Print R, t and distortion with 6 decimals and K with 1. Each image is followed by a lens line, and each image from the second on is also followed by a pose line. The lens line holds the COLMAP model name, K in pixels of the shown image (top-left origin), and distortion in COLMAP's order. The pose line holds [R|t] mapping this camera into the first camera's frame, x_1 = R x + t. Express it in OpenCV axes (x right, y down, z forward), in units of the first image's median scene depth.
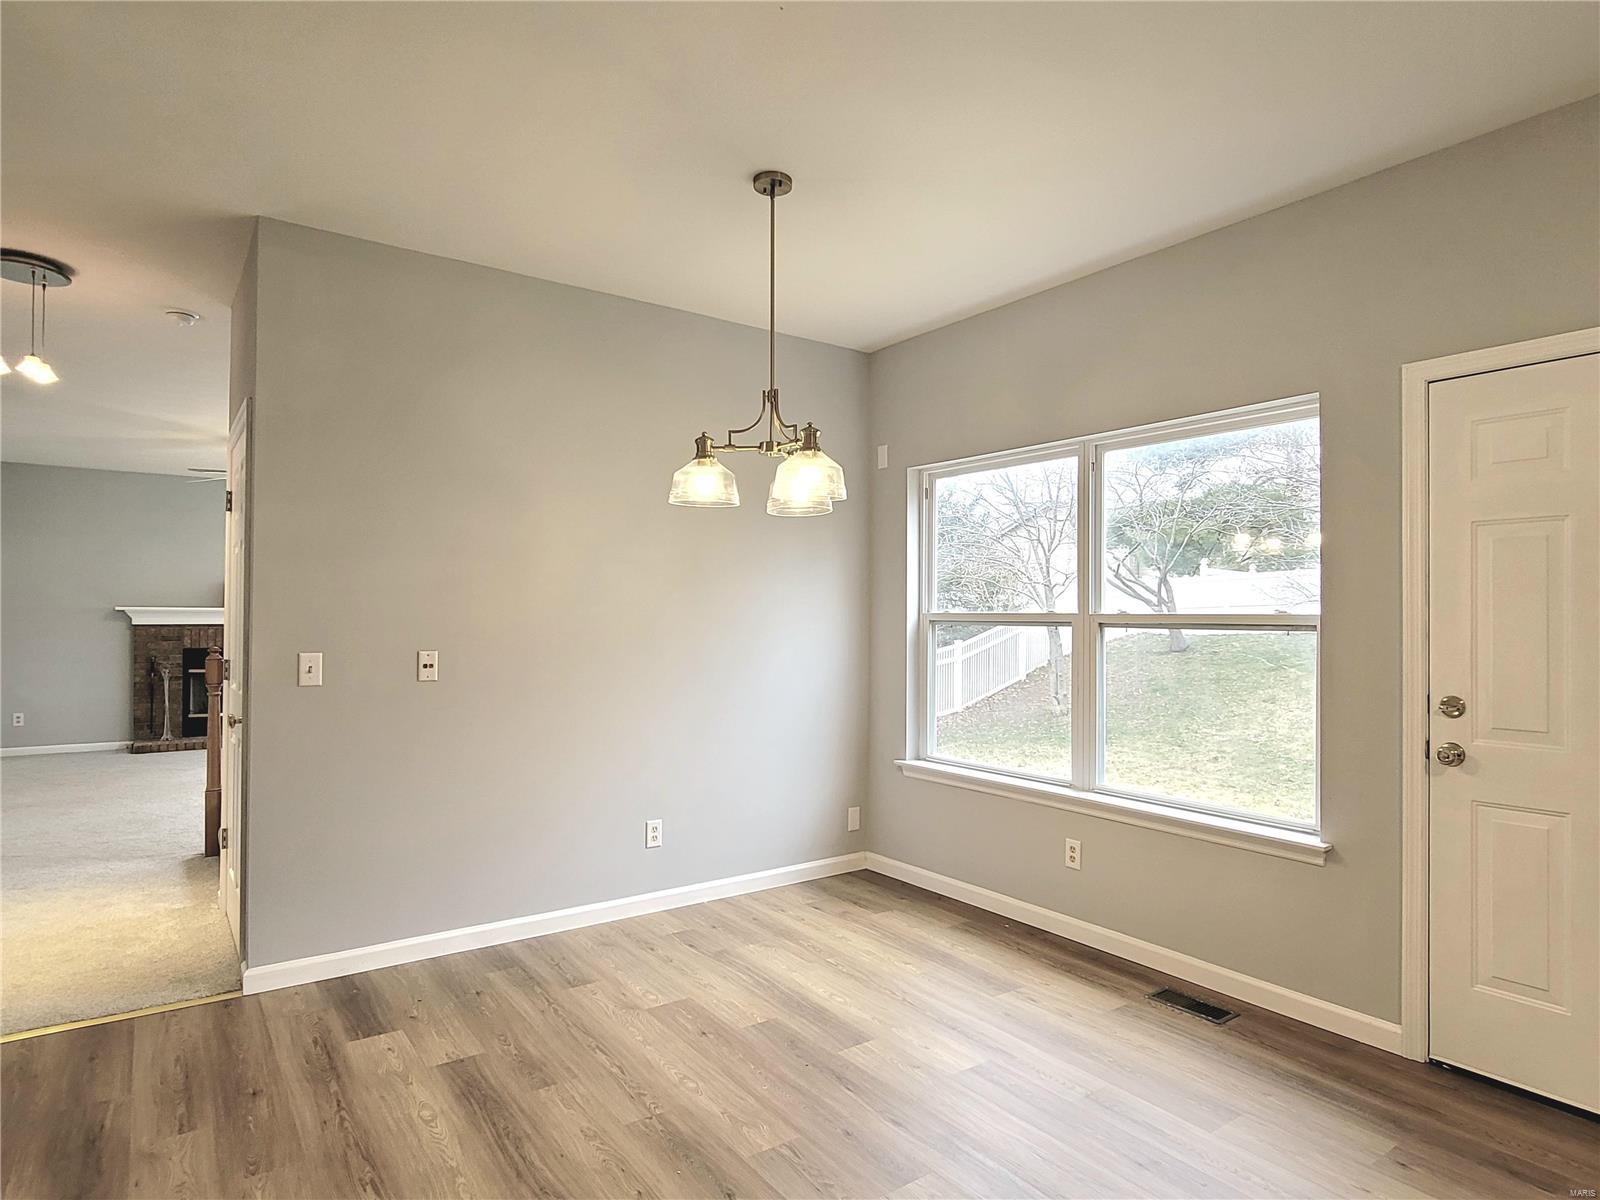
lens RADIAL K [[923.3, 0, 790.5], [0, 923.3, 608.2], [0, 0, 1]] dist [0.000064, 0.001020]
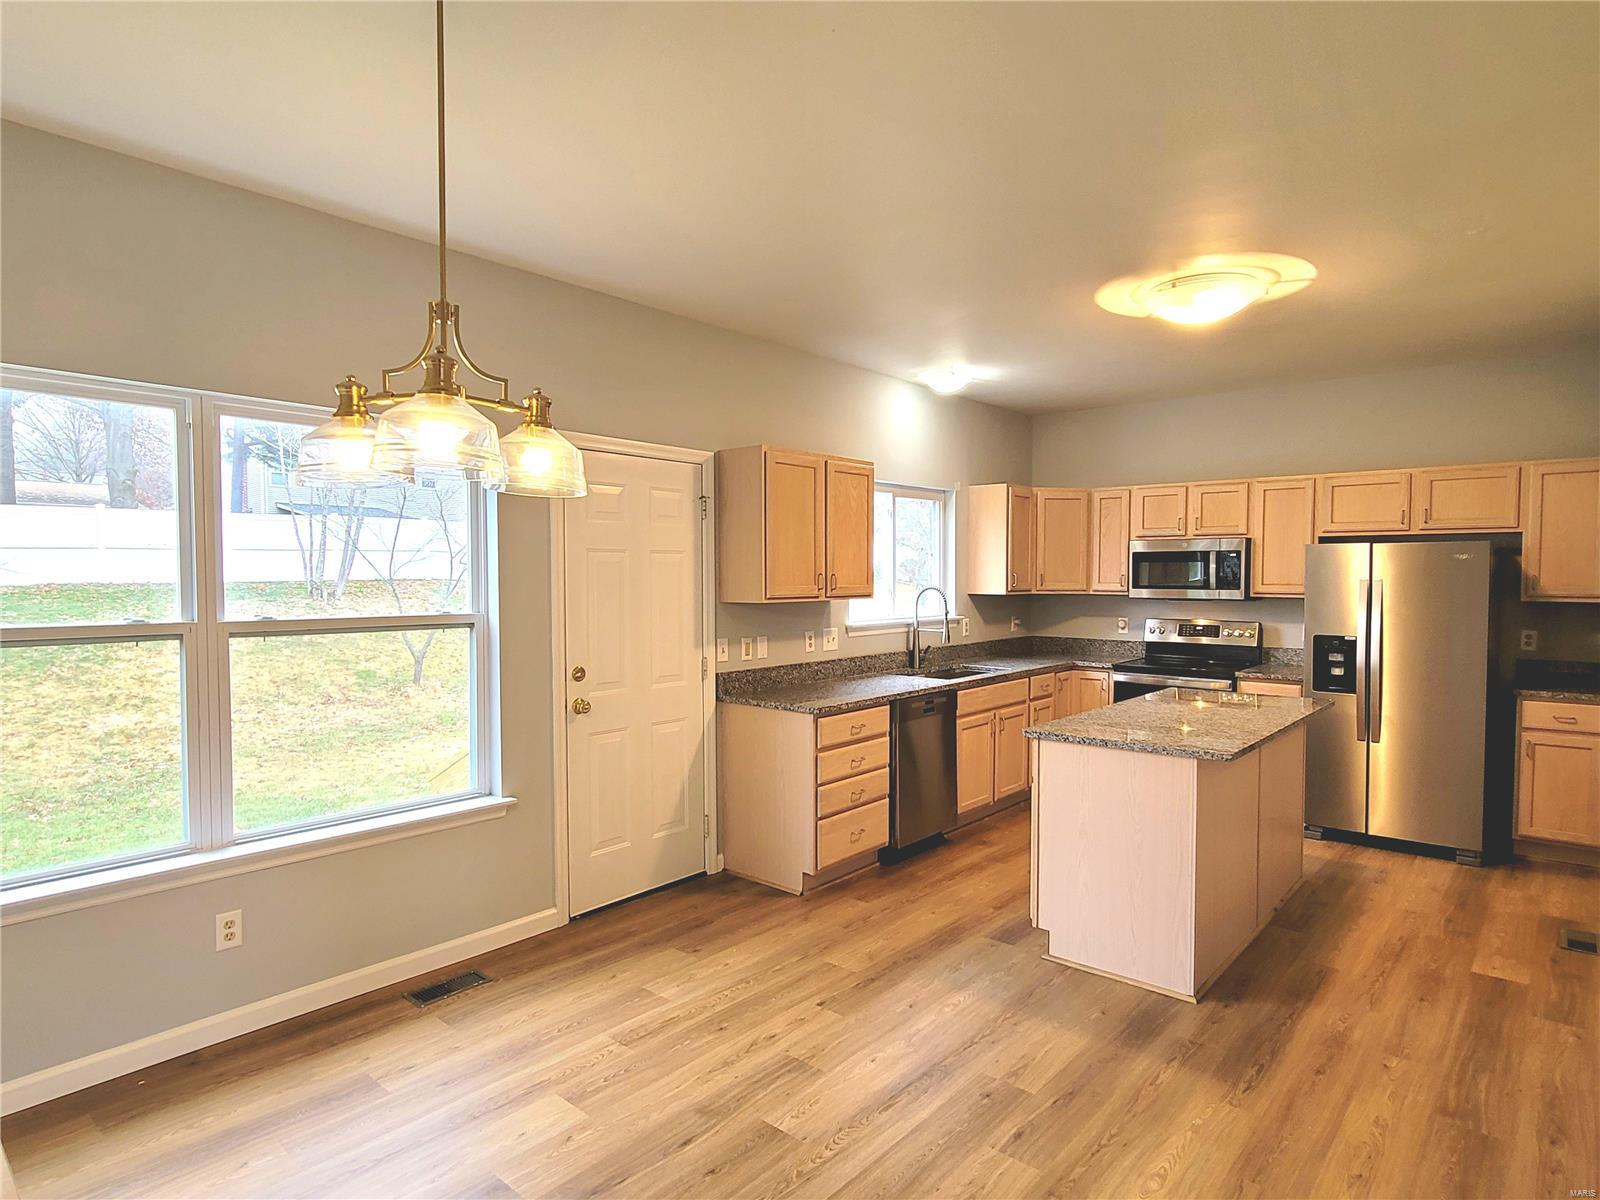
lens RADIAL K [[923.3, 0, 790.5], [0, 923.3, 608.2], [0, 0, 1]] dist [0.000064, 0.001020]
pose [[-0.241567, -0.043320, 0.969417, -0.773679], [-0.012443, 0.999059, 0.041544, -0.061974], [-0.970304, -0.002027, -0.241879, 1.017559]]
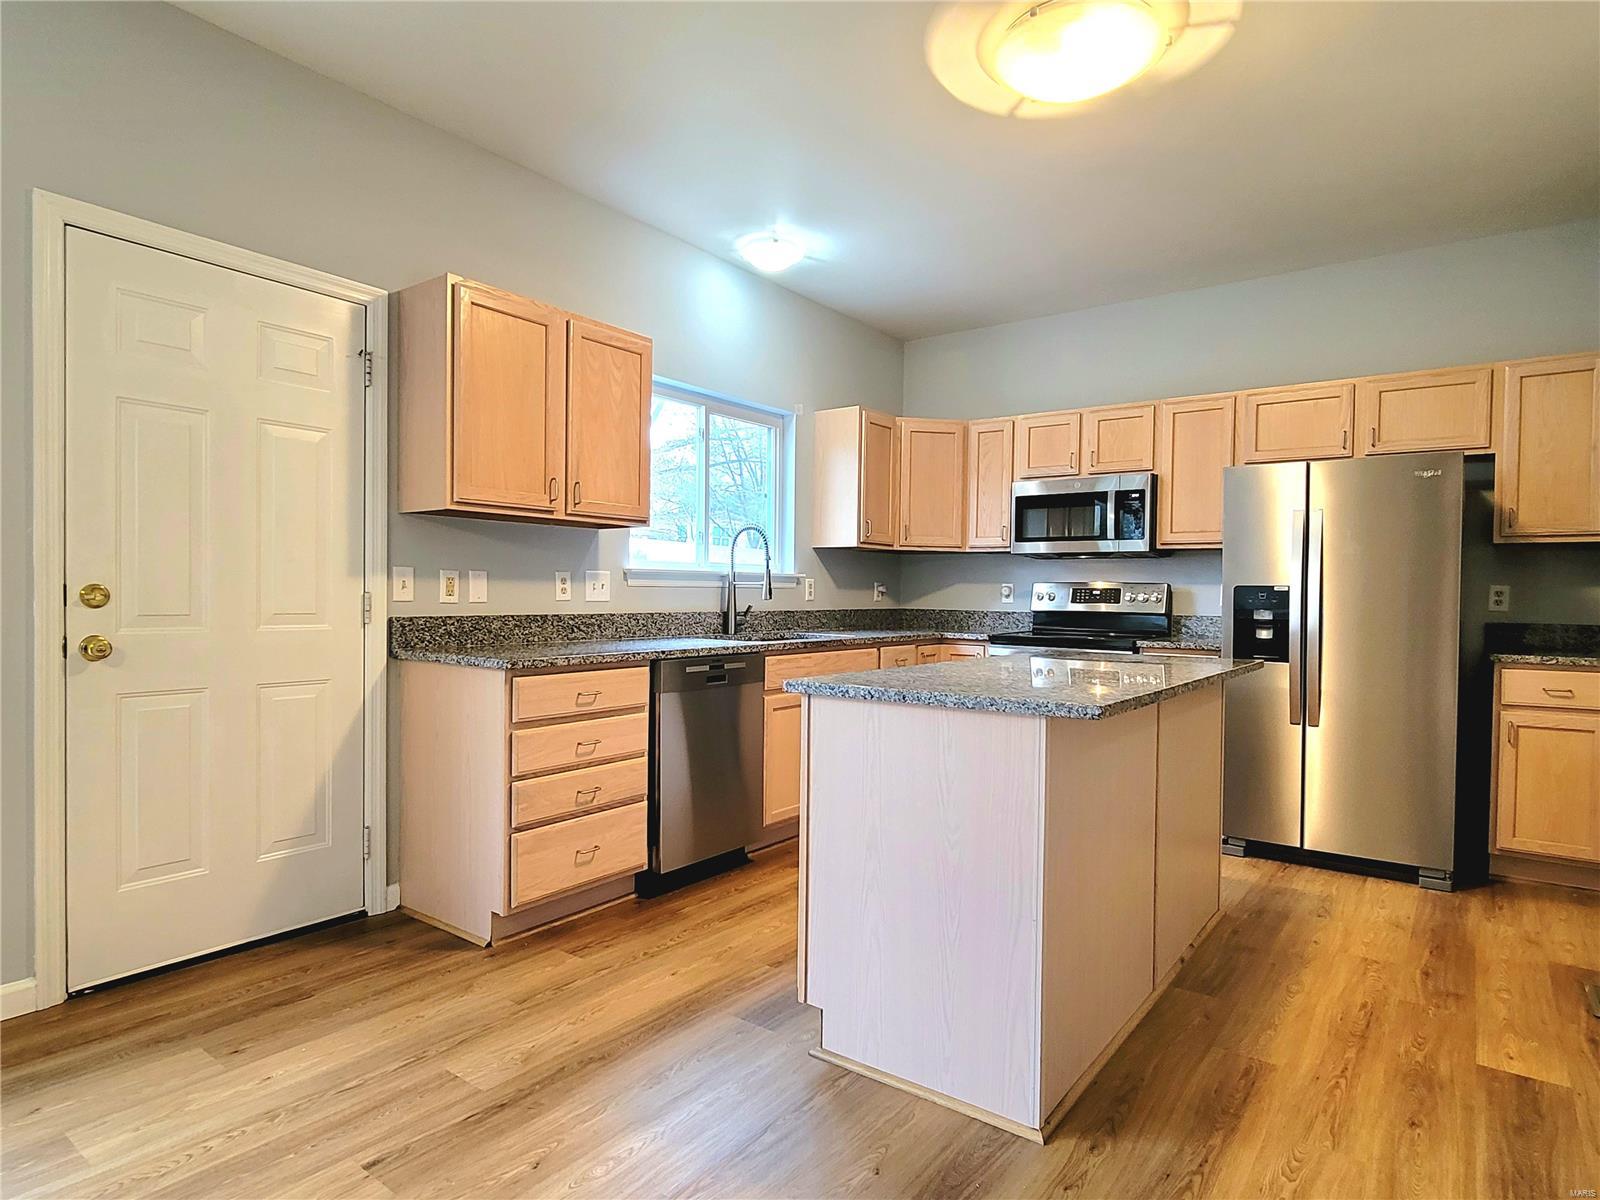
lens RADIAL K [[923.3, 0, 790.5], [0, 923.3, 608.2], [0, 0, 1]] dist [0.000064, 0.001020]
pose [[-0.309410, -0.027028, 0.950545, -0.355716], [-0.025861, 0.999465, 0.020001, 0.081886], [-0.950577, -0.018393, -0.309943, 0.623156]]
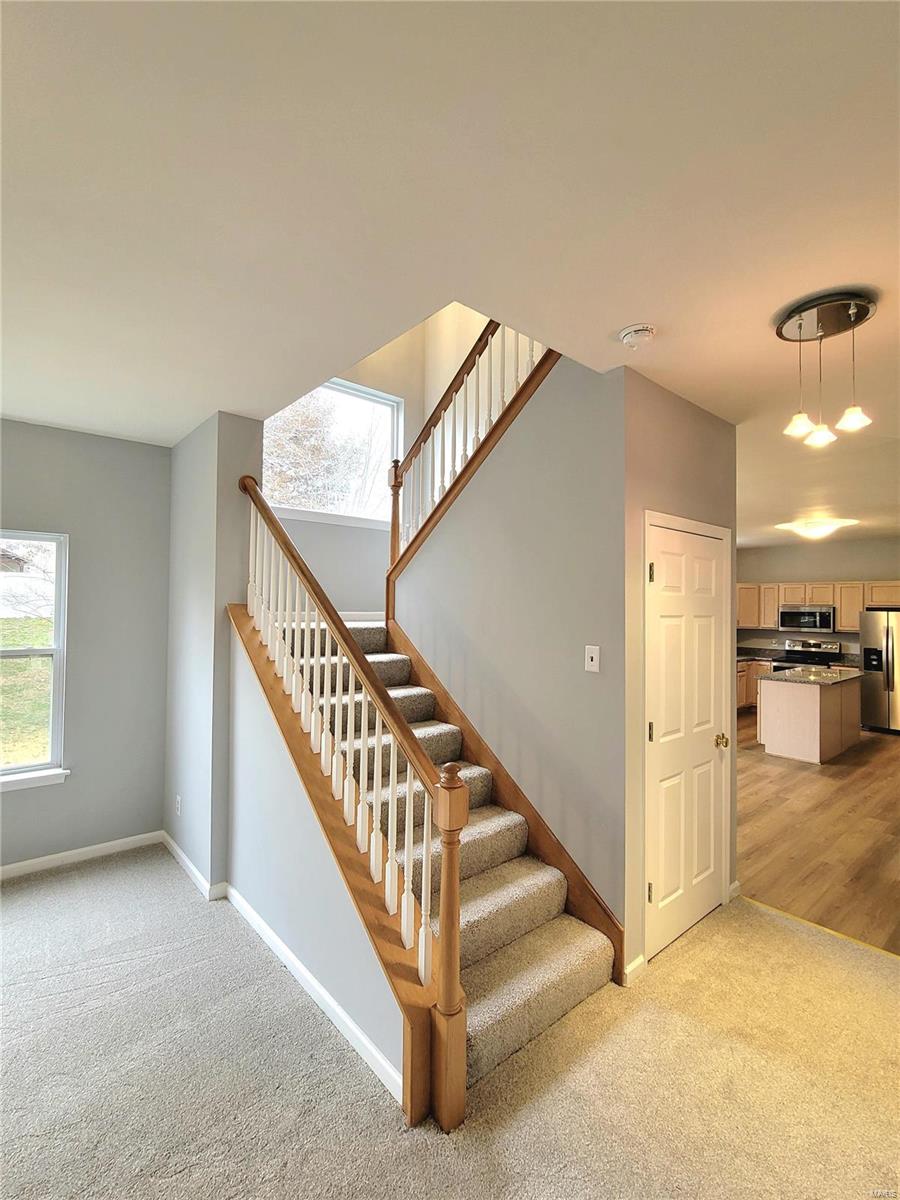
lens RADIAL K [[560.7, 0, 429.9], [0, 560.7, 600.1], [0, 0, 1]] dist [-0.002588, -0.000457]
pose [[-0.084801, 0.002446, 0.996395, -1.874268], [-0.022872, 0.999729, -0.004401, -0.123217], [-0.996135, -0.023163, -0.084722, 1.986479]]
